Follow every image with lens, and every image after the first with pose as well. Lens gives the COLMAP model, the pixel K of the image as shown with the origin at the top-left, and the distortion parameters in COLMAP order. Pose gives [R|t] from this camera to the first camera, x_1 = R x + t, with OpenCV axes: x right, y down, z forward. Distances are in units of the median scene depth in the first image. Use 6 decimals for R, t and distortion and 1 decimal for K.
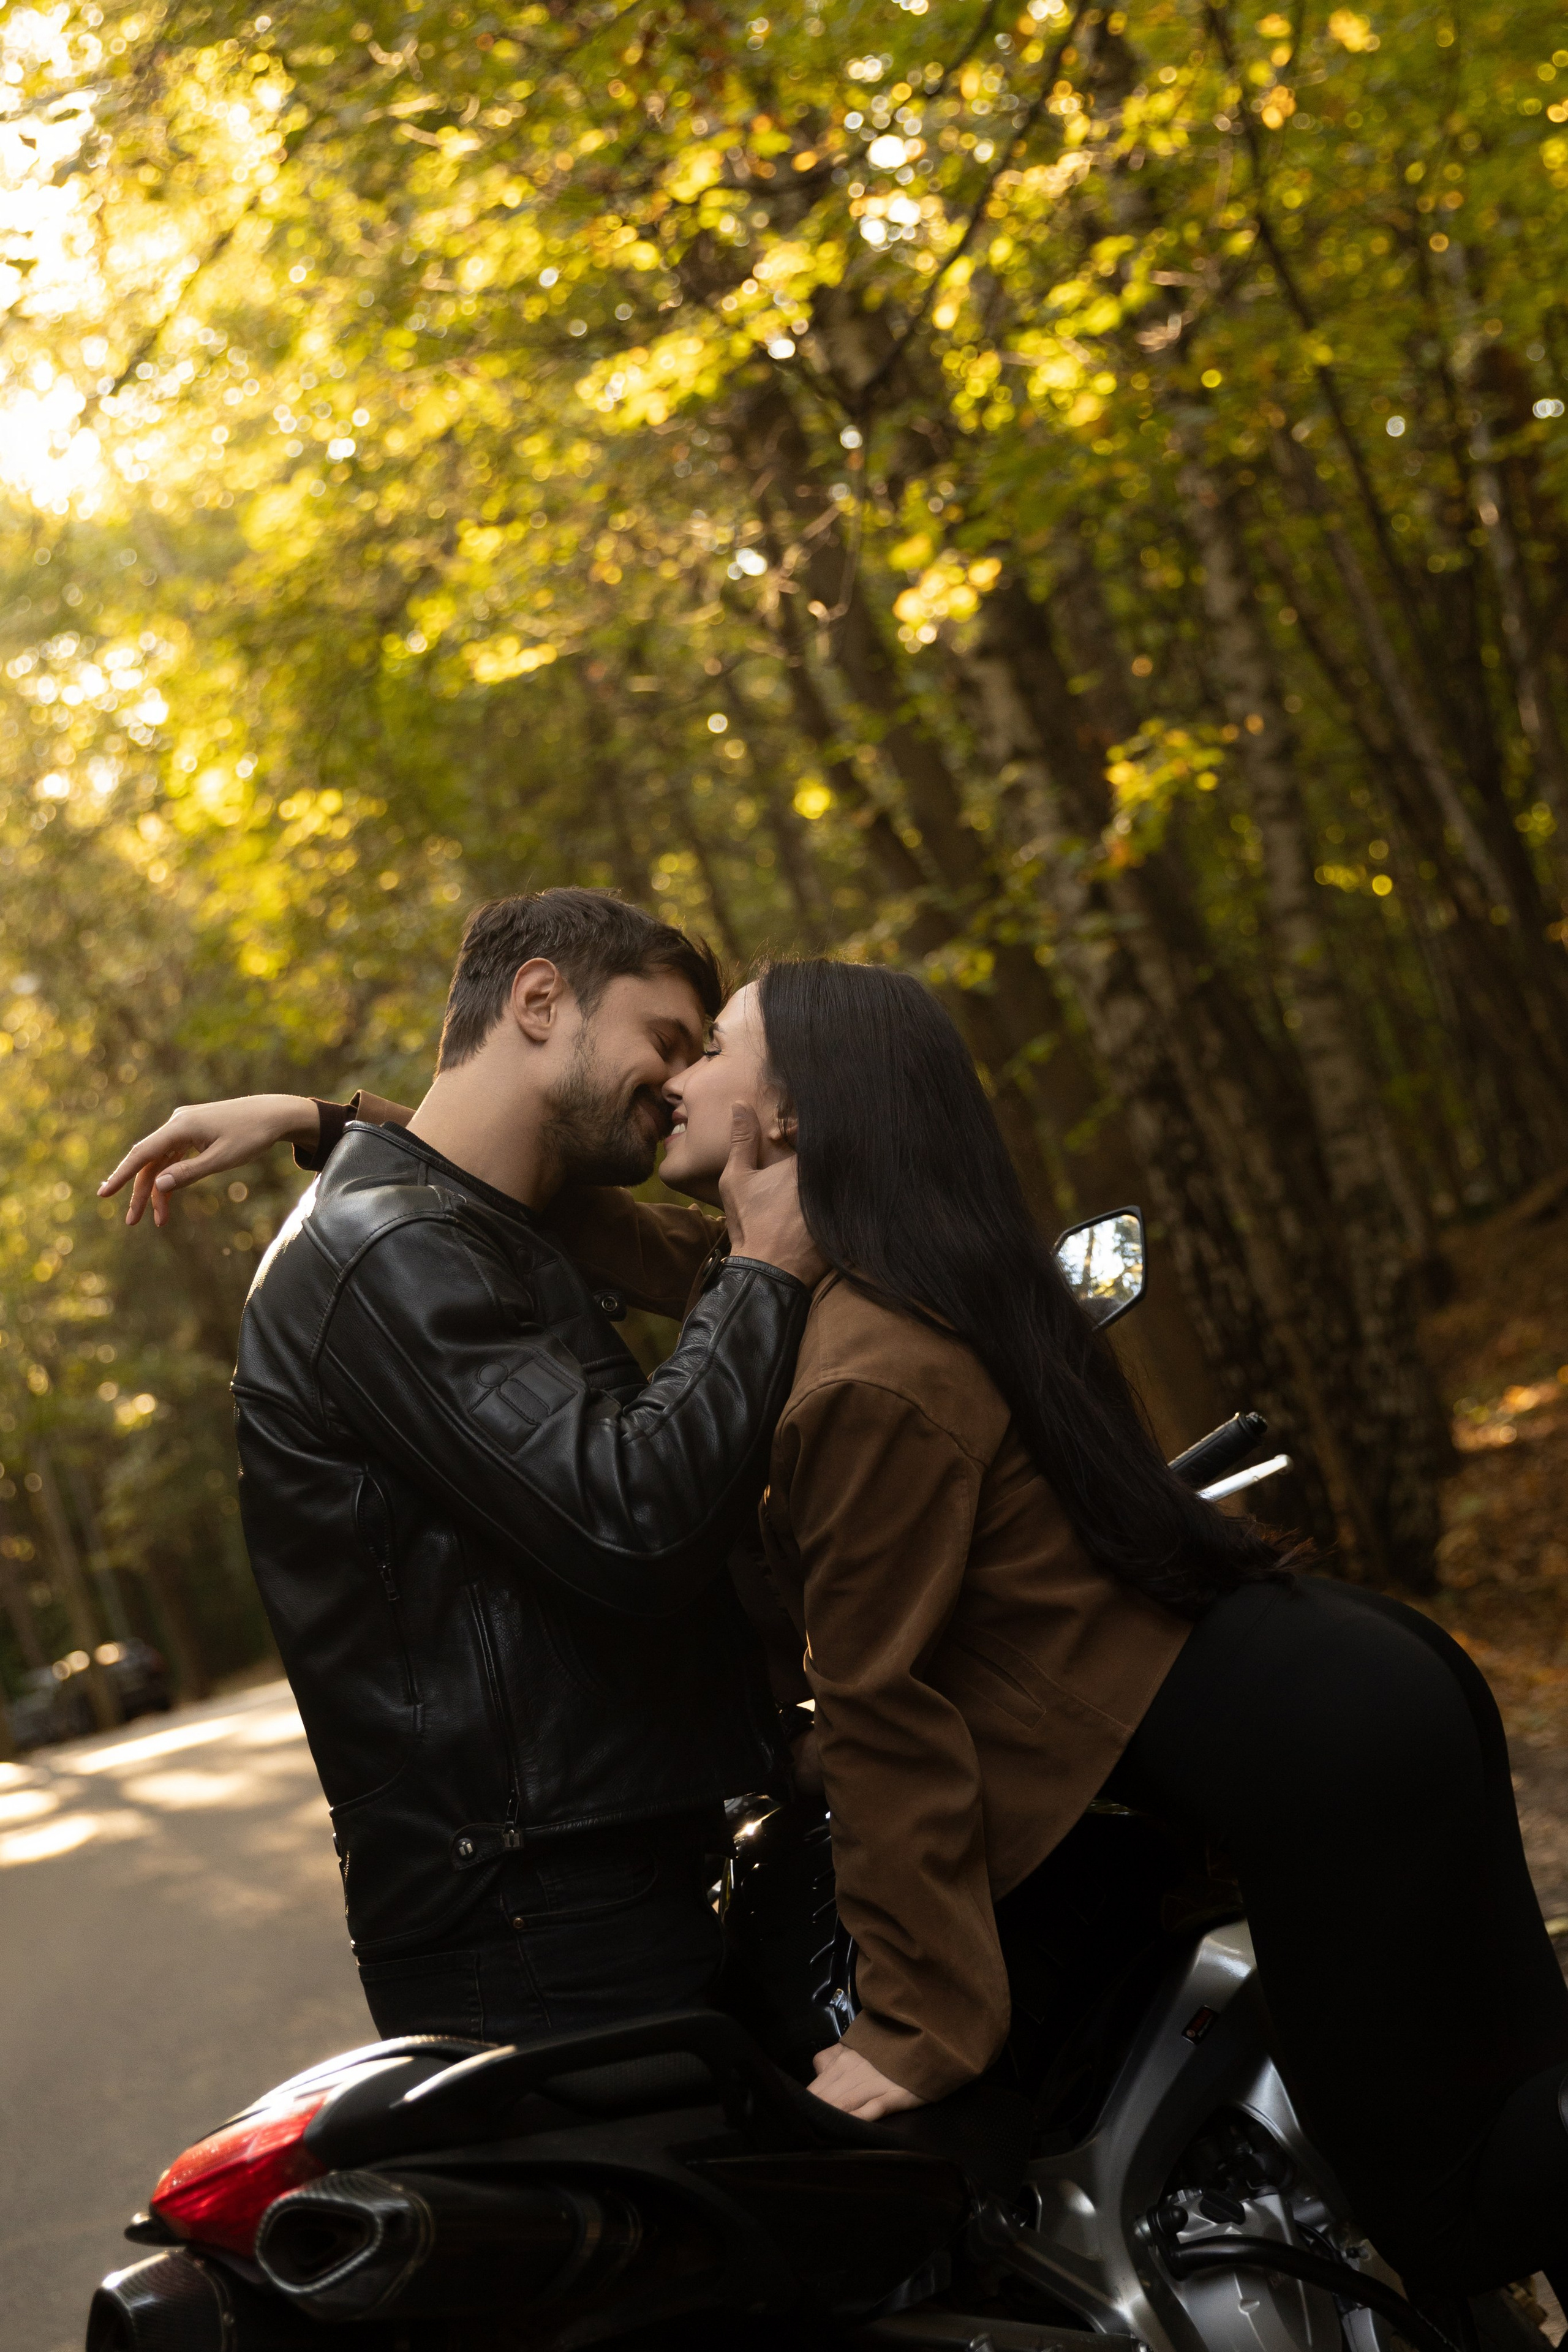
lens RADIAL K [[4778.8, 0, 686.9], [0, 4778.8, 1176.4], [0, 0, 1]] dist [-0.012326, -0.111604]
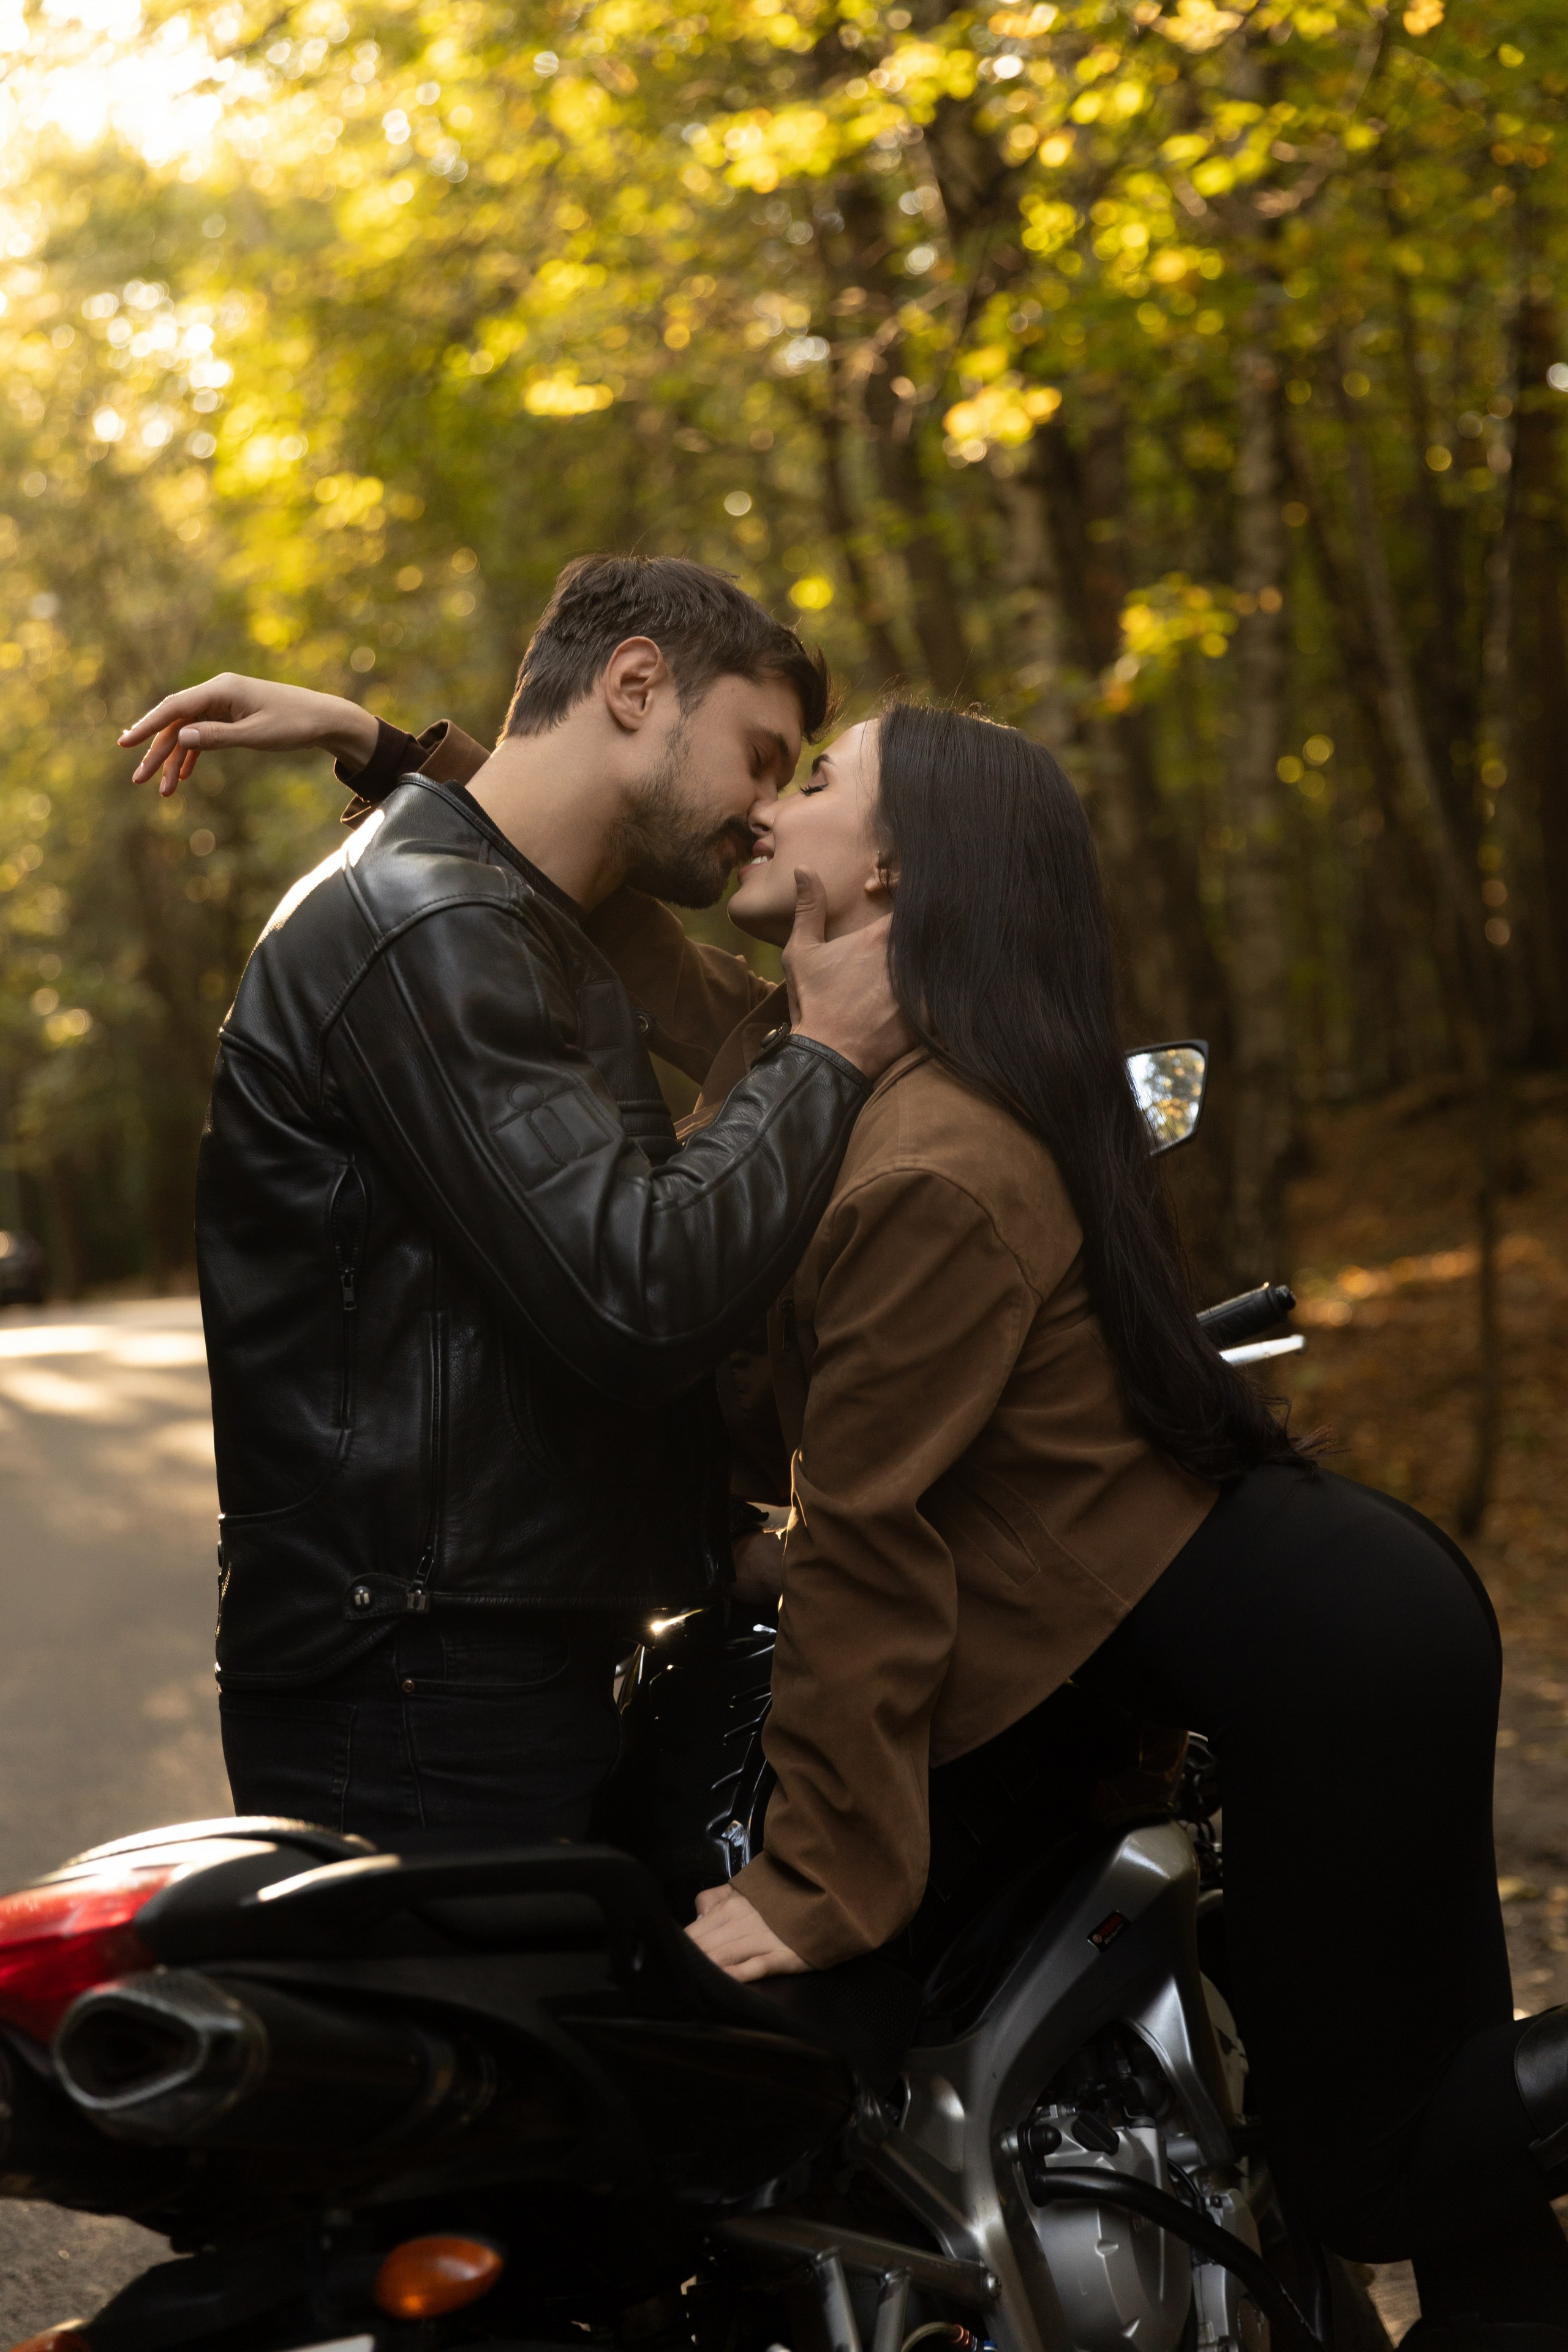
lens RADIAL K [[4070.2, 0, 784.9], [0, 4070.2, 1127.8], [0, 0, 1]] dist [0.037849, -0.132841]
pose [[0.976899, 0.203468, 0.065333, -0.017577], [-0.206229, 0.977739, 0.038676, 0.004492], [-0.056009, -0.051256, 0.997114, 0.111794]]
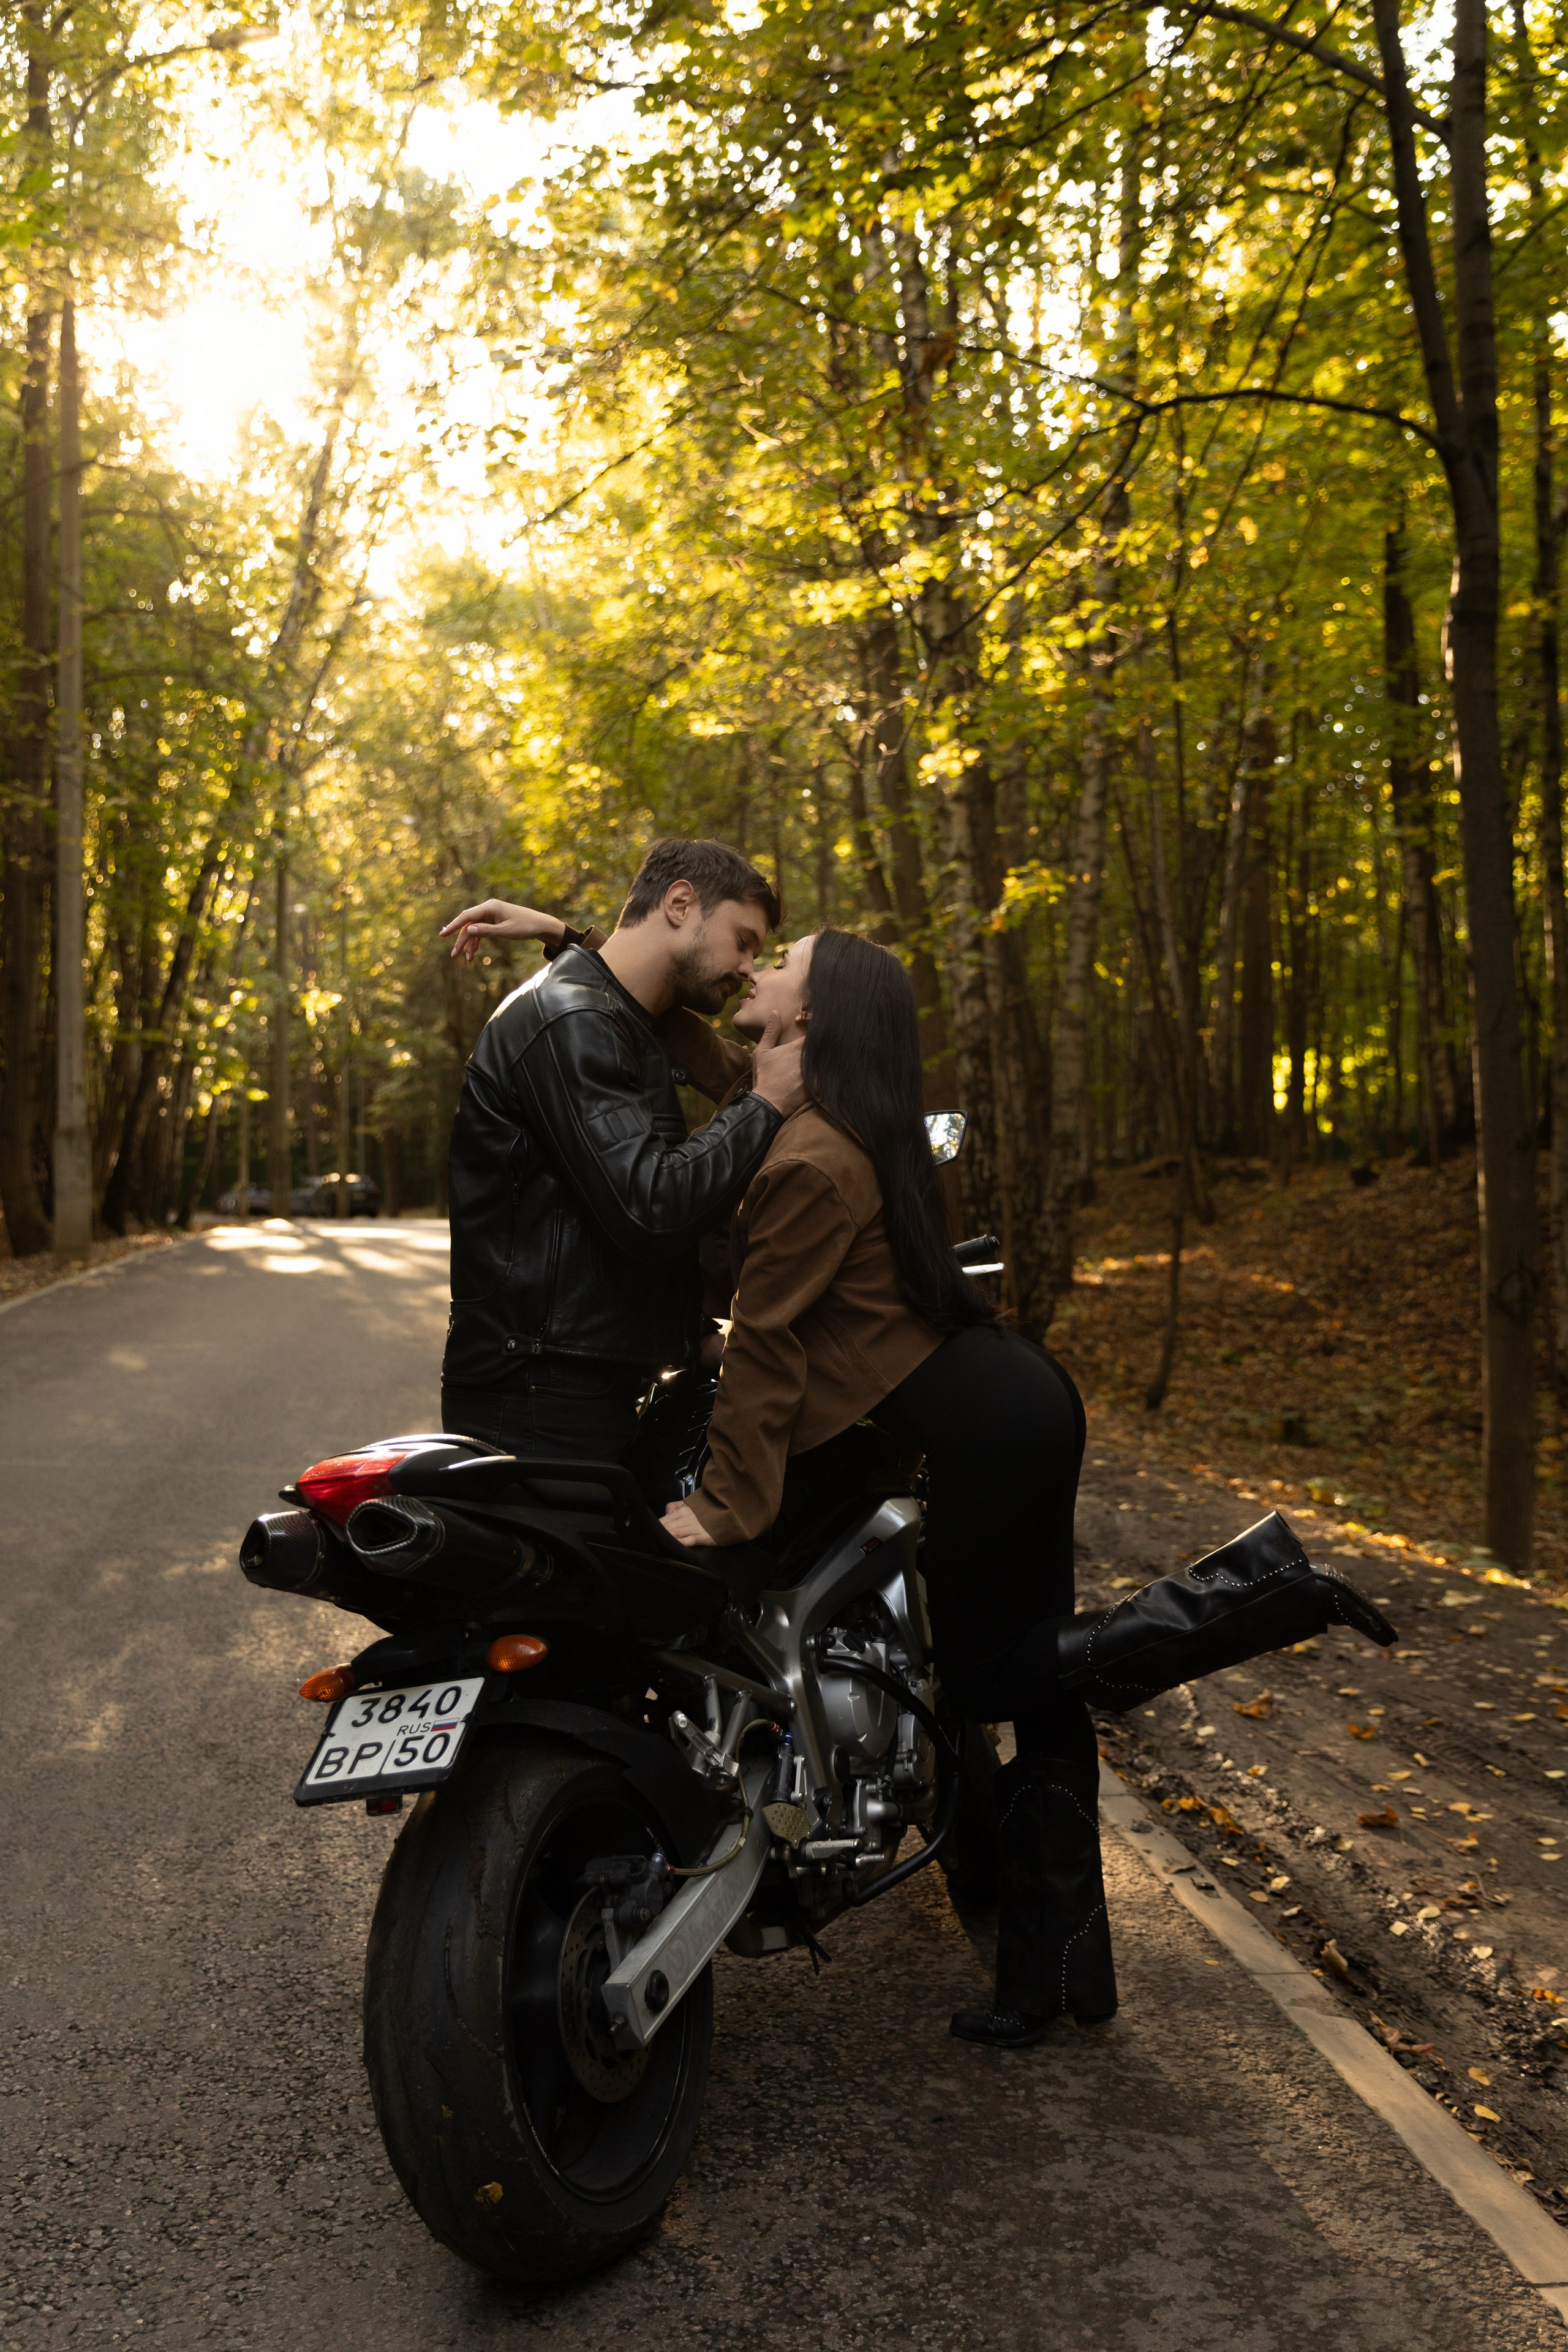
lens RADIAL K [[2494.8, 0, 785.5], [0, 2494.8, 1235.1], [0, 0, 1]] dist [0.004032, -0.008003]
pose [[0.956928, 0.285387, 0.053326, -0.005005], [-0.288763, 0.954618, 0.072943, 0.000926], [-0.030089, -0.085200, 0.995909, 0.023433]]
